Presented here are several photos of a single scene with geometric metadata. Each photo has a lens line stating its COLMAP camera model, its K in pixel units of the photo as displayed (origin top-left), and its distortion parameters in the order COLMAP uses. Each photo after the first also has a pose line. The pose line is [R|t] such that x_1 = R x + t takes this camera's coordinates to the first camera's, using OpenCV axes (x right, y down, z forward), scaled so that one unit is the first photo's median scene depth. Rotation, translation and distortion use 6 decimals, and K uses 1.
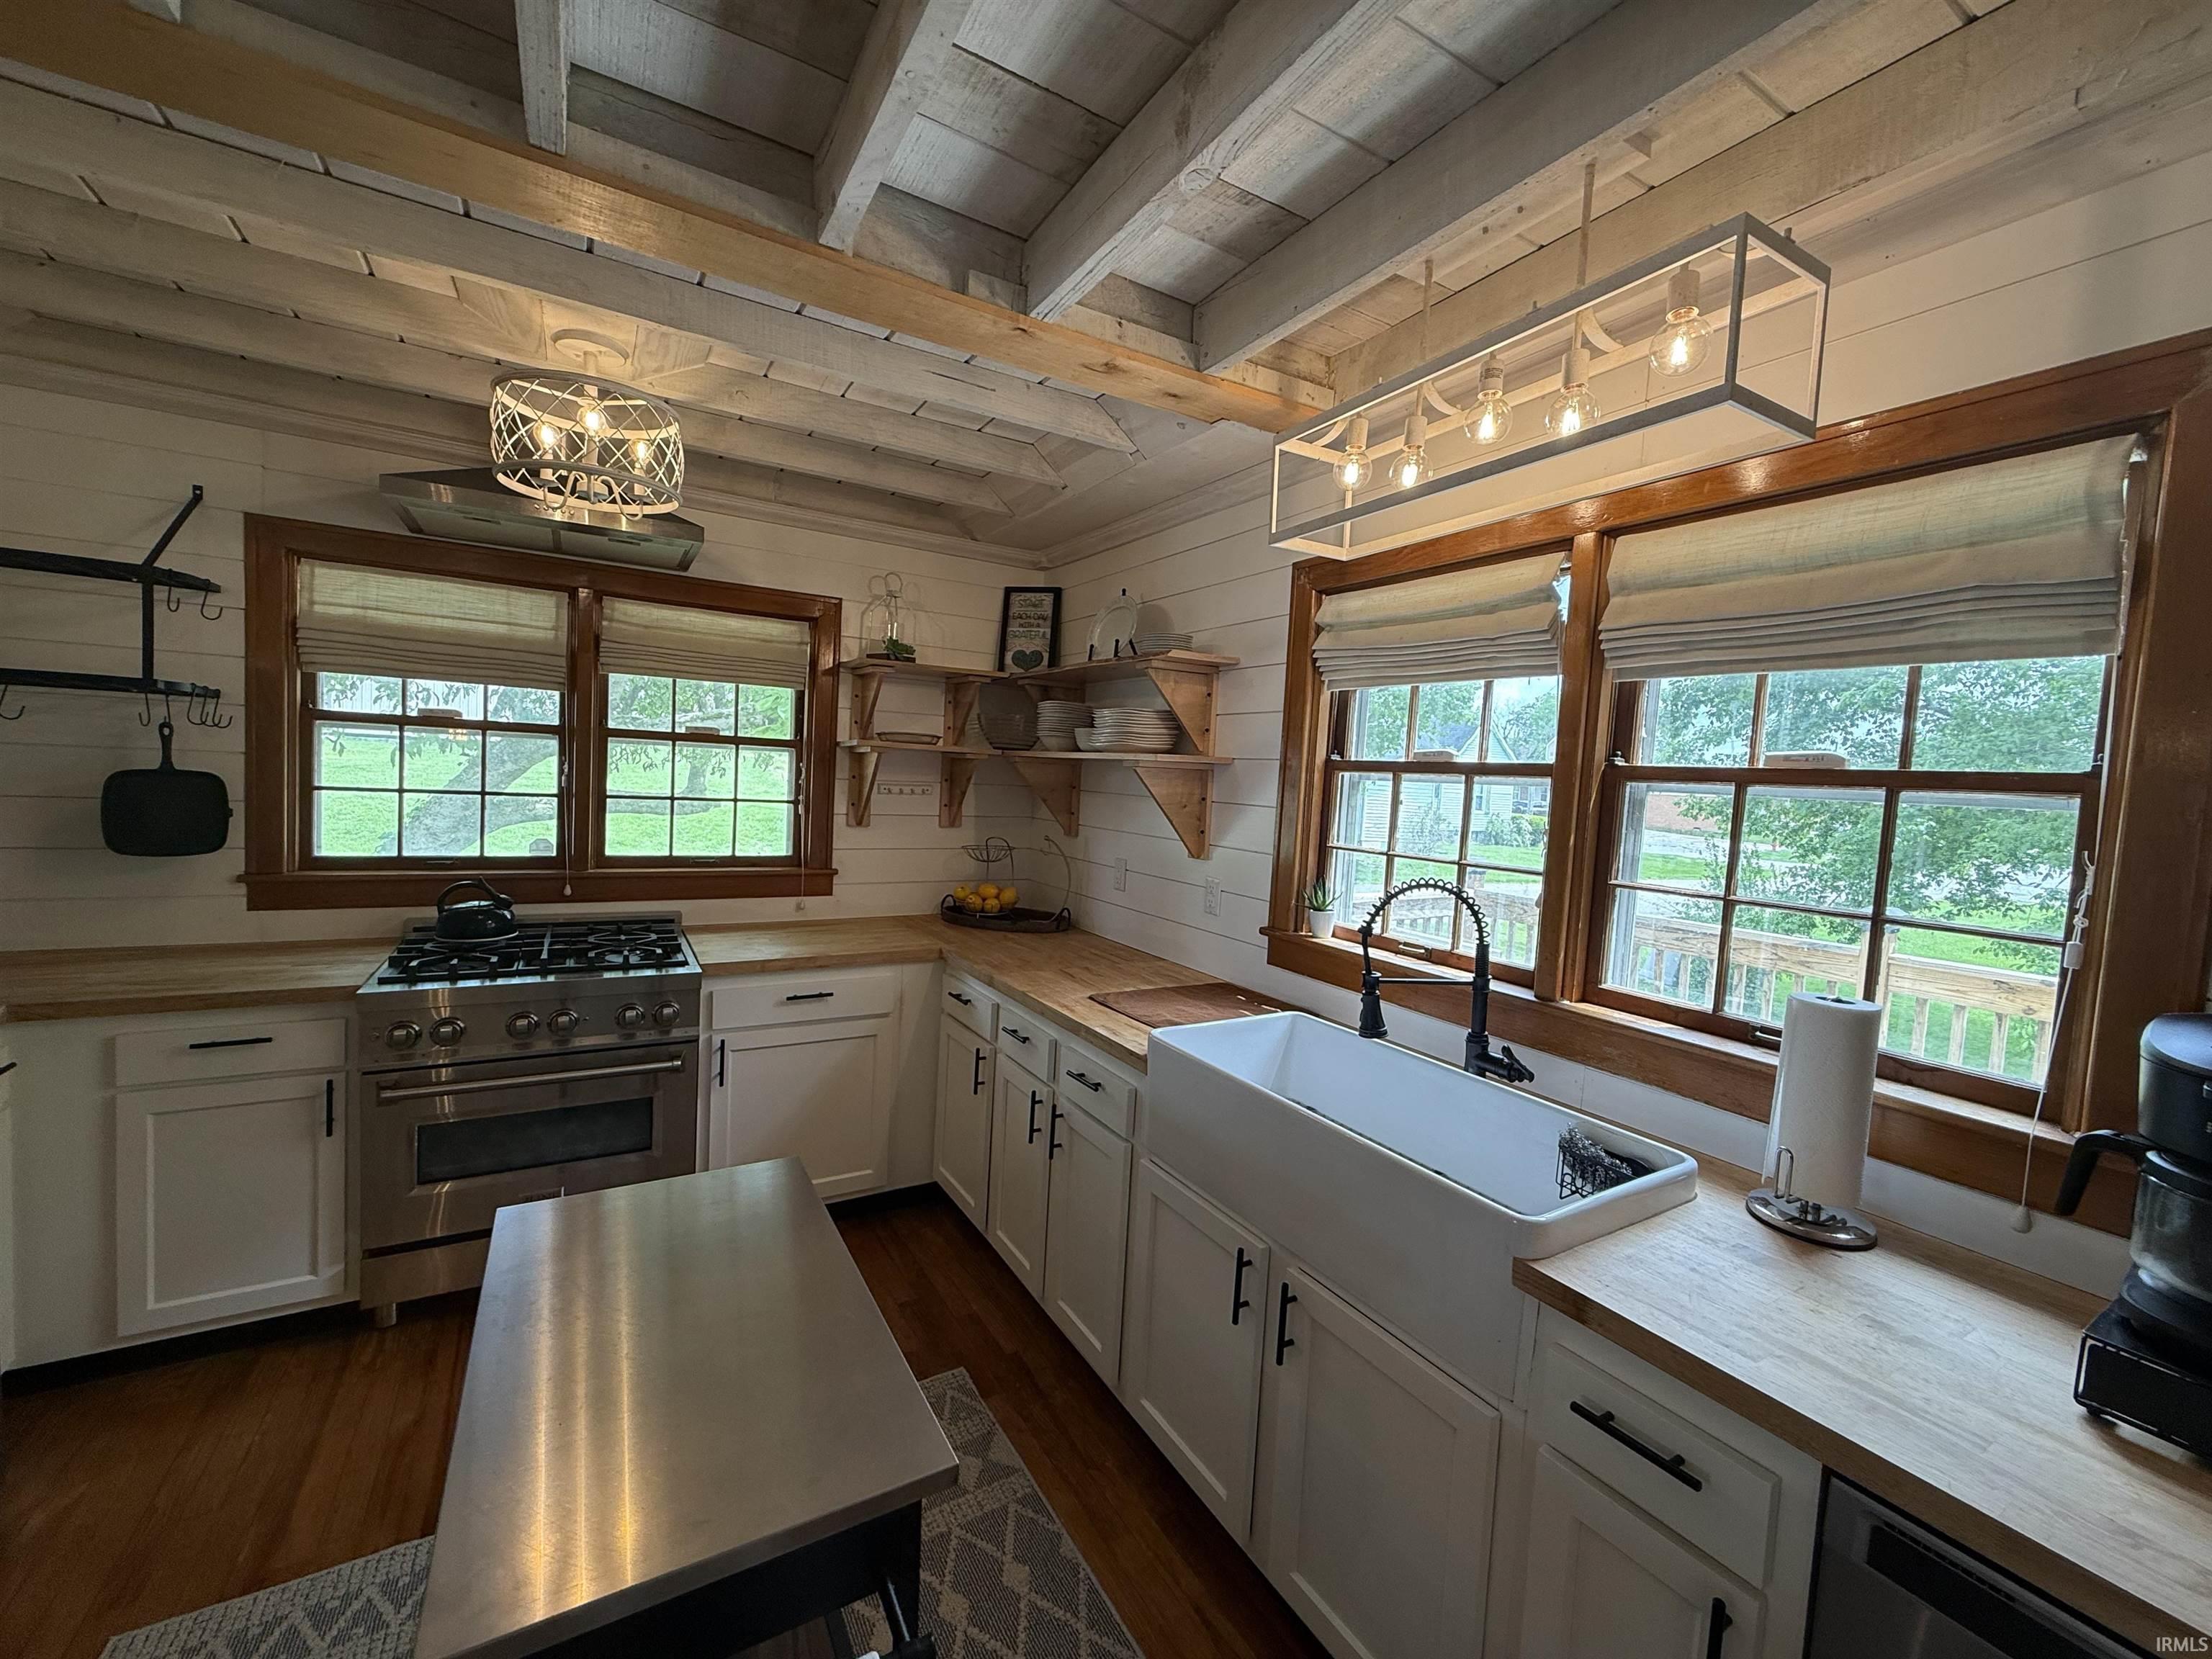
lens RADIAL K [[880.6, 0, 1106.2], [0, 880.6, 824.5], [0, 0, 1]] dist [0.000412, 0.000095]
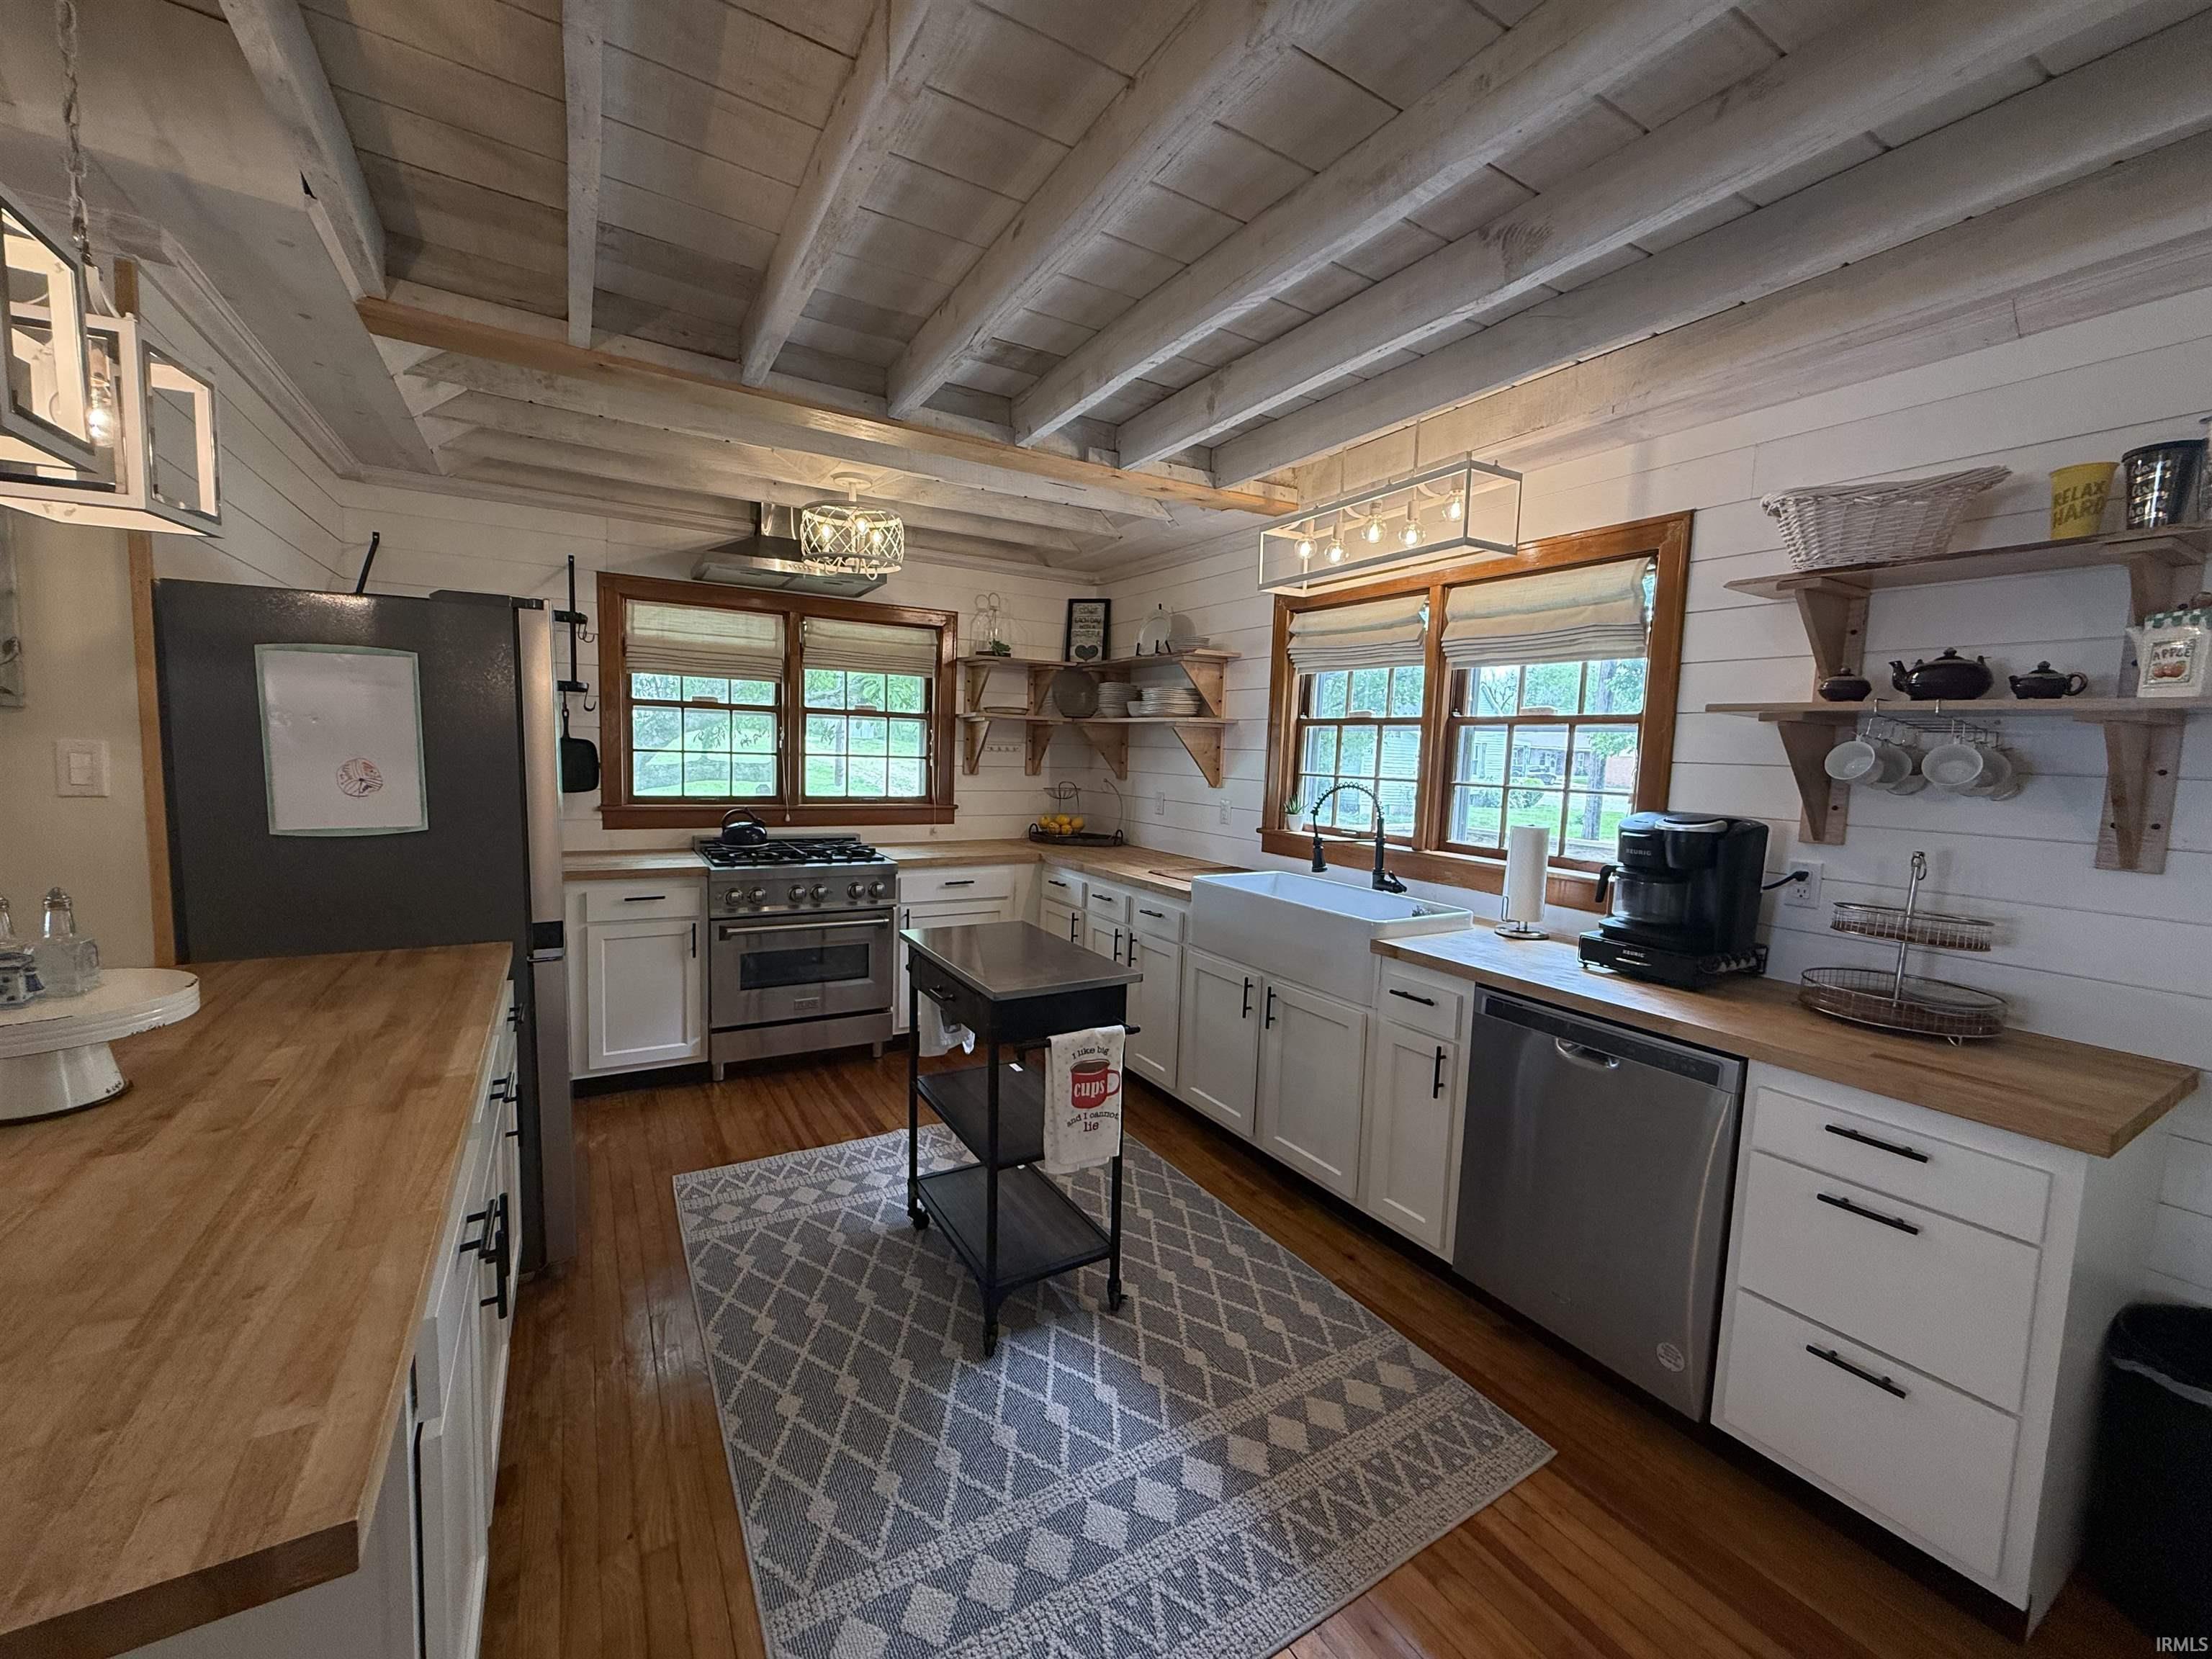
lens RADIAL K [[880.6, 0, 1106.2], [0, 880.6, 824.7], [0, 0, 1]] dist [0.000412, 0.000095]
pose [[0.999831, -0.018172, -0.002814, -0.091248], [0.018250, 0.999359, 0.030785, 0.061900], [0.002253, -0.030831, 0.999522, -0.585253]]
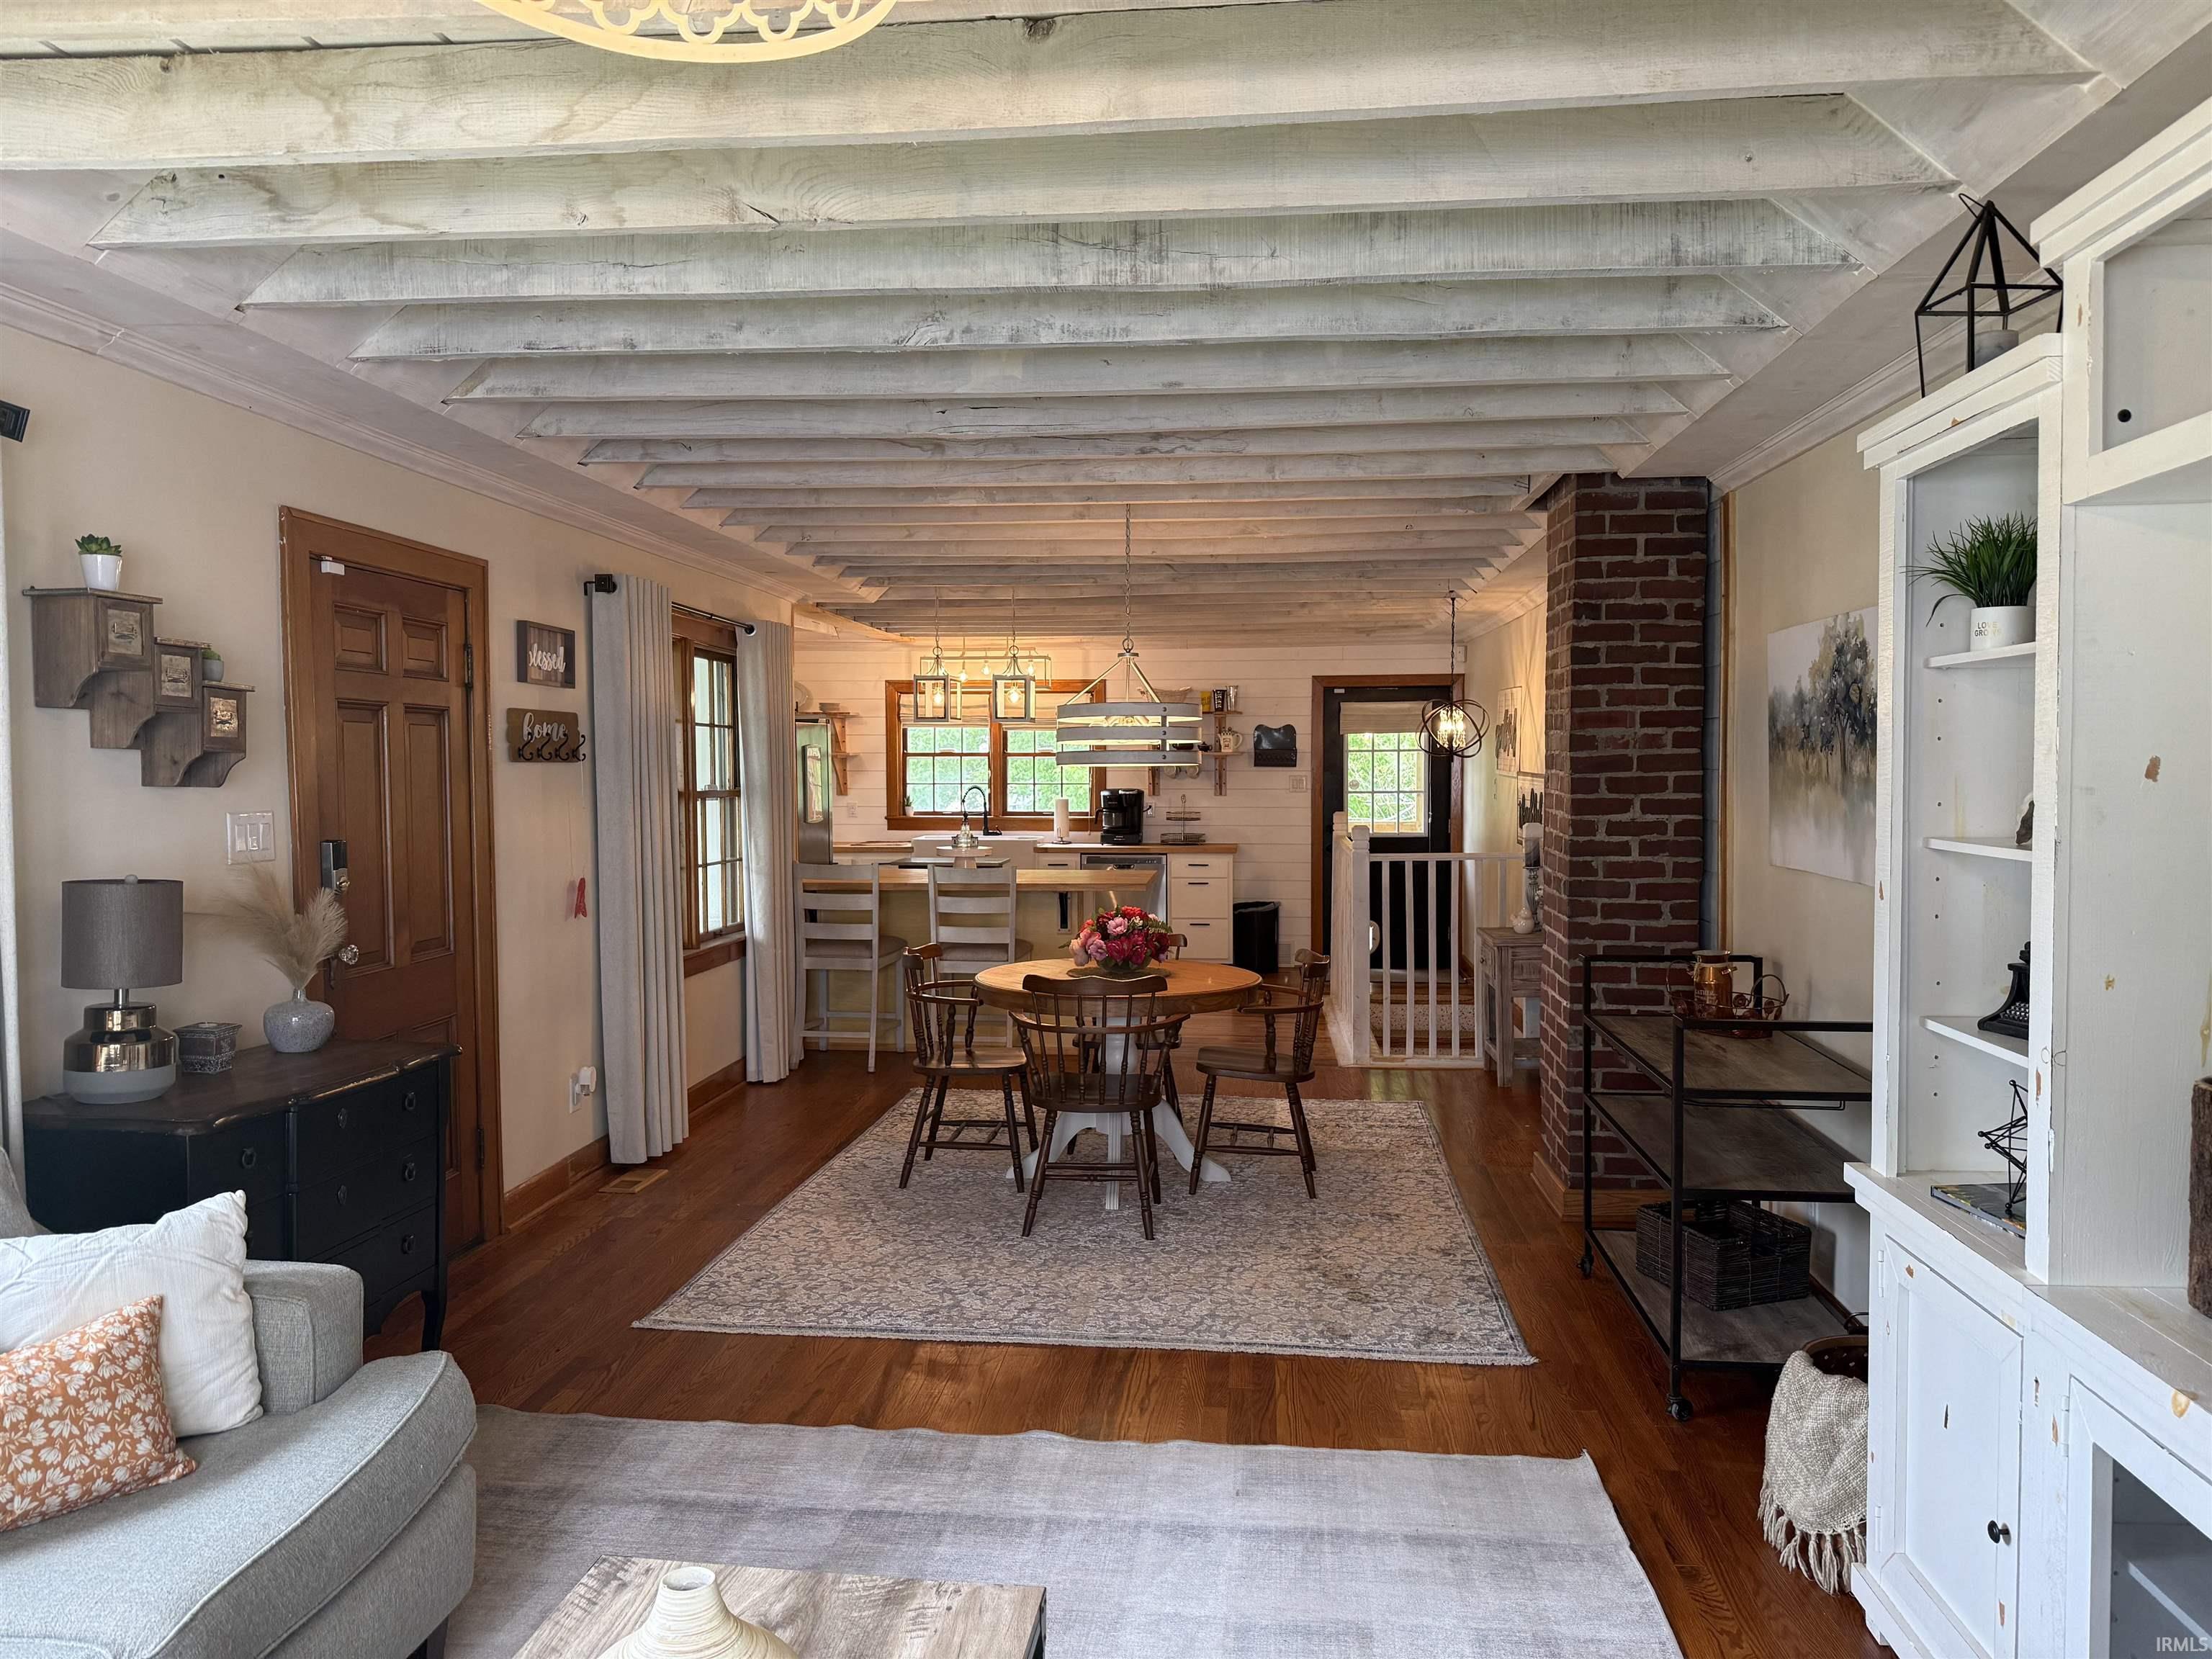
lens RADIAL K [[1563.7, 0, 1108.7], [0, 1563.7, 827.9], [0, 0, 1]] dist [0.006842, 0.000914]
pose [[0.597035, -0.085903, 0.797602, -3.392738], [0.076760, 0.995806, 0.049792, -0.033540], [-0.798534, 0.031497, 0.601125, -2.530830]]
